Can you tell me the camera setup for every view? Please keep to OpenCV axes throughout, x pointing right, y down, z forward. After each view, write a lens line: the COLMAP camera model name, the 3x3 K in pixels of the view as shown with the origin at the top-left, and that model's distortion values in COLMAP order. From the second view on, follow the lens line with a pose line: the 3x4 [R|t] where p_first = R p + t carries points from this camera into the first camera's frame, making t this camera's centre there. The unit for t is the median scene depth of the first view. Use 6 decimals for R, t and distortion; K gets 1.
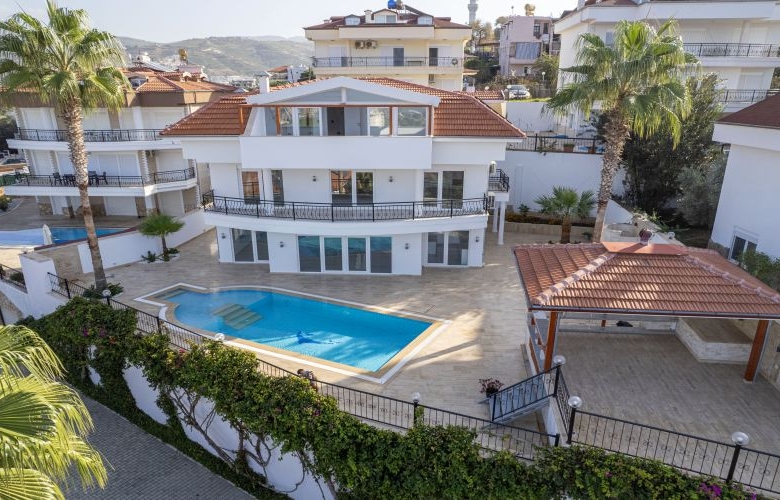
lens RADIAL K [[505.2, 0, 390.0], [0, 505.2, 237.2], [0, 0, 1]] dist [-0.021381, -0.000046]
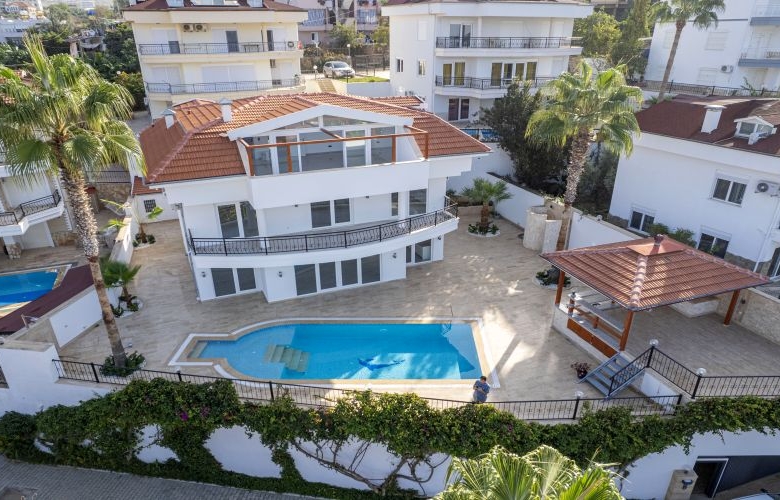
lens RADIAL K [[488.0, 0, 390.0], [0, 488.0, 250.0], [0, 0, 1]] dist [-0.023321, 0.000717]
pose [[0.917591, -0.166746, 0.360865, -0.354308], [0.130718, 0.983856, 0.122230, -0.124001], [-0.375420, -0.064985, 0.924574, 0.009511]]
